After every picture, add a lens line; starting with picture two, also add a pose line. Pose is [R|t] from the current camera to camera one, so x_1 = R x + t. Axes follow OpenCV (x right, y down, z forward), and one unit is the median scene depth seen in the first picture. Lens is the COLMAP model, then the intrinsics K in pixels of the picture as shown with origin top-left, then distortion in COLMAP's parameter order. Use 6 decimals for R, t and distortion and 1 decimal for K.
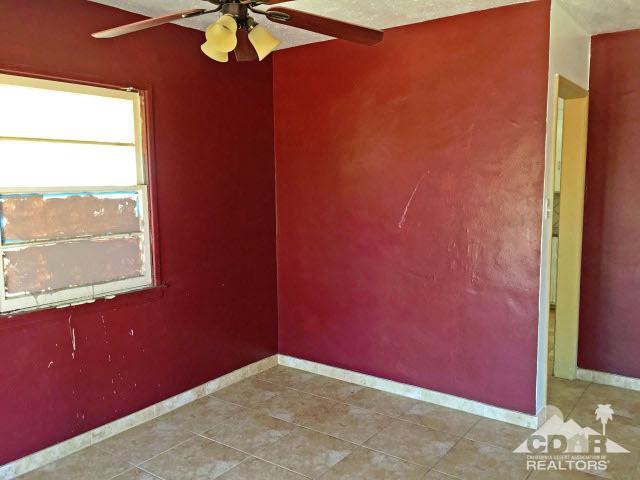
lens RADIAL K [[551.2, 0, 323.3], [0, 551.2, 238.9], [0, 0, 1]] dist [0.080499, -0.115629]
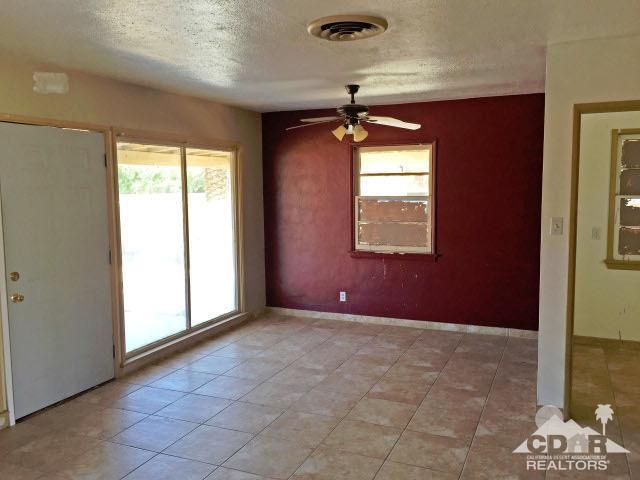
lens RADIAL K [[551.2, 0, 323.3], [0, 551.2, 238.9], [0, 0, 1]] dist [0.080499, -0.115629]
pose [[0.218155, 0.098091, -0.970972, 1.345748], [-0.102321, 0.991751, 0.077201, -0.062661], [0.970535, 0.082509, 0.226392, 0.281563]]
